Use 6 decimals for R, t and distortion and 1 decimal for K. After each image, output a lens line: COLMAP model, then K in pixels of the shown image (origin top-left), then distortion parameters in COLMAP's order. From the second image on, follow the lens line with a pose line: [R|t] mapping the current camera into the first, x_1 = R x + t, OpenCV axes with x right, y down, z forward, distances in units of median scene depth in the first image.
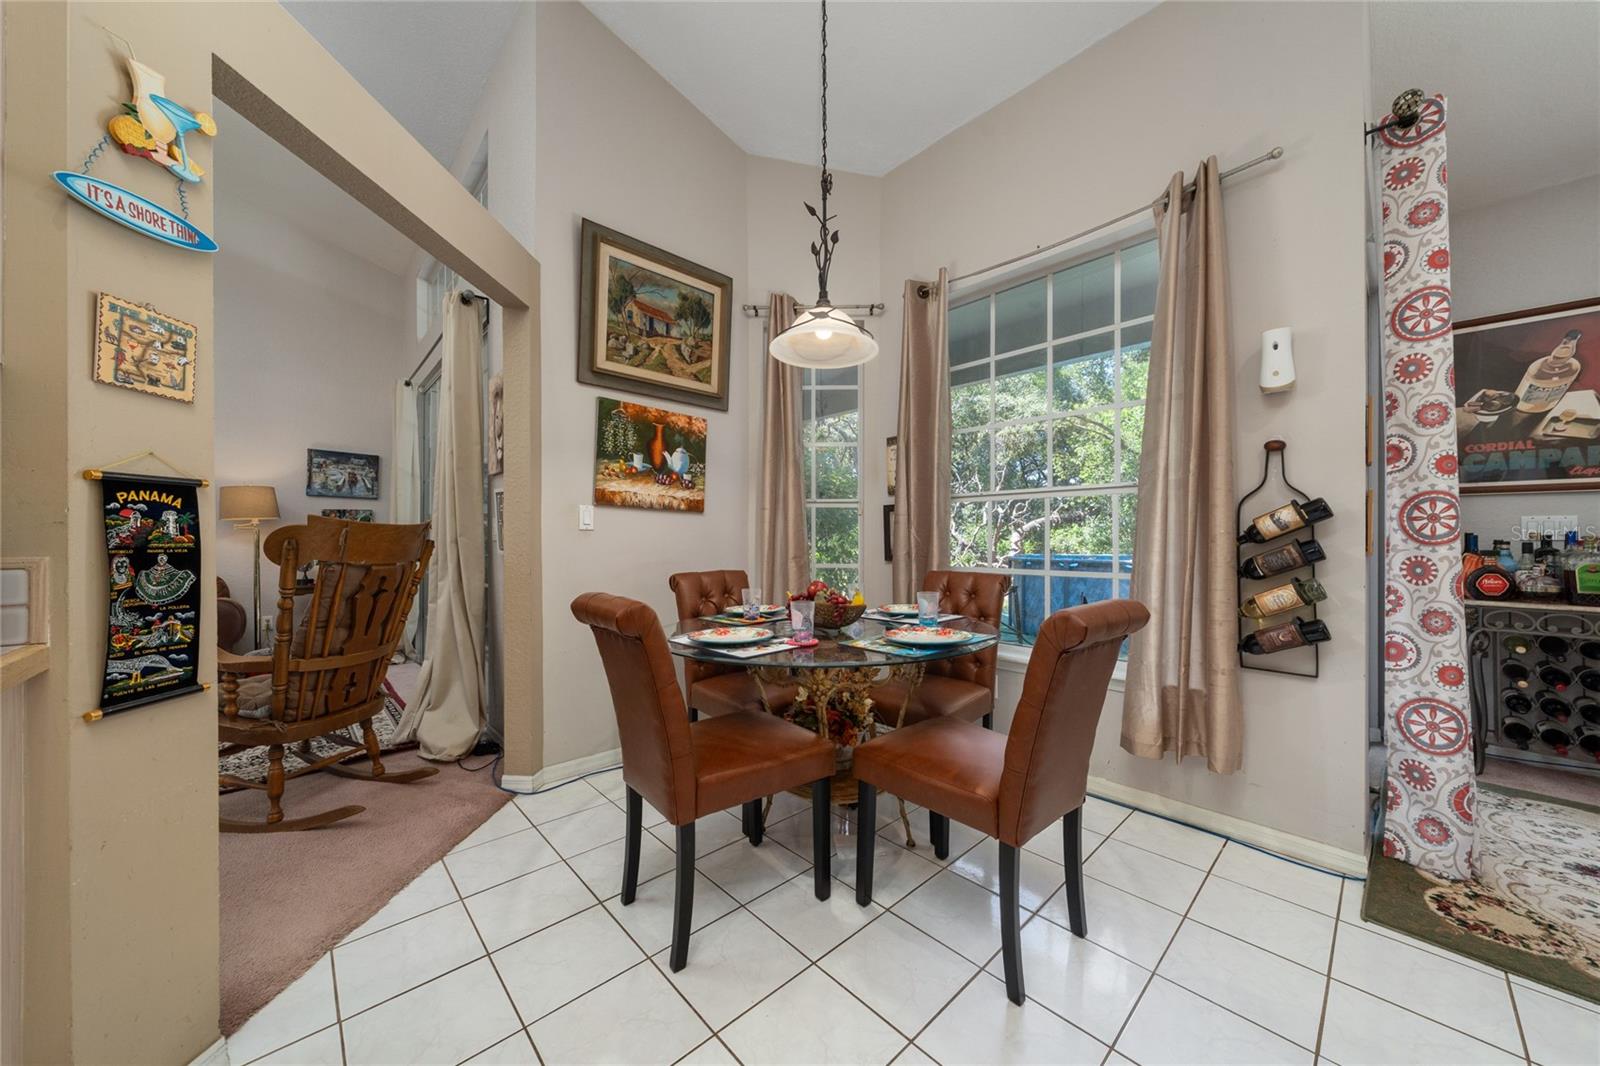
lens RADIAL K [[550.3, 0, 799.9], [0, 550.3, 538.4], [0, 0, 1]] dist [-0.002692, -0.000215]
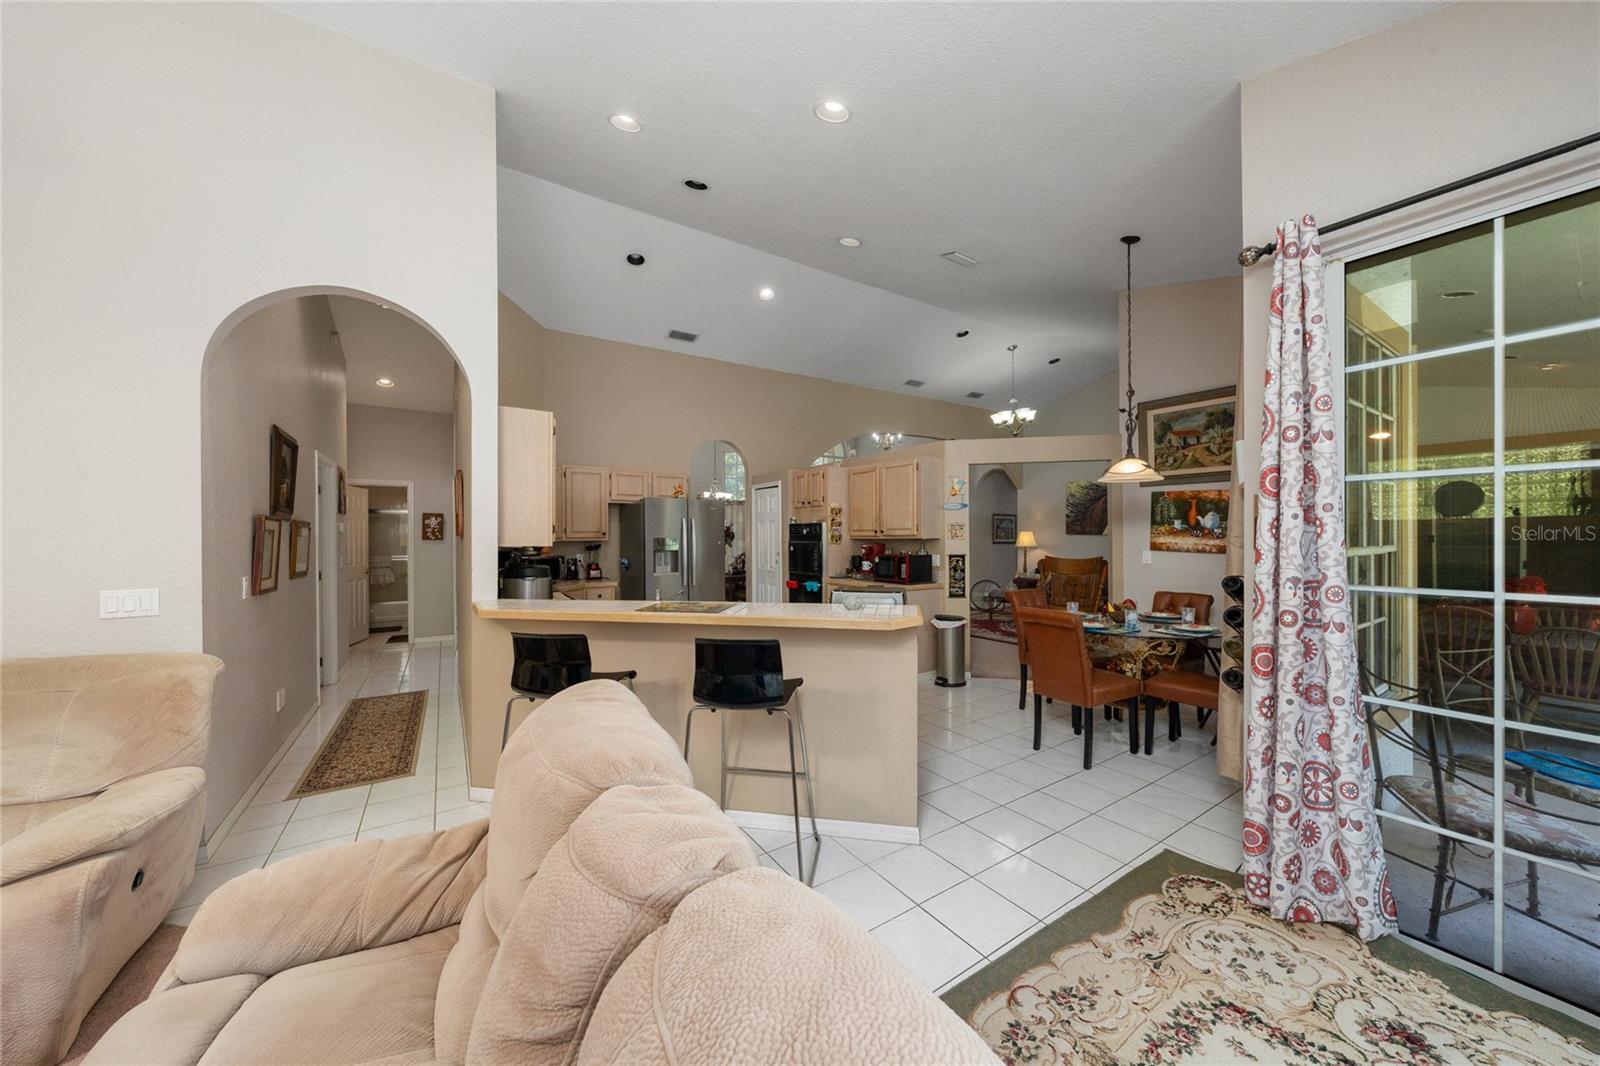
lens RADIAL K [[550.3, 0, 799.9], [0, 550.3, 538.4], [0, 0, 1]] dist [-0.002692, -0.000215]
pose [[-0.139541, 0.002981, -0.990212, 1.555644], [0.001137, 0.999995, 0.002850, -0.103449], [0.990216, -0.000728, -0.139544, 0.083037]]
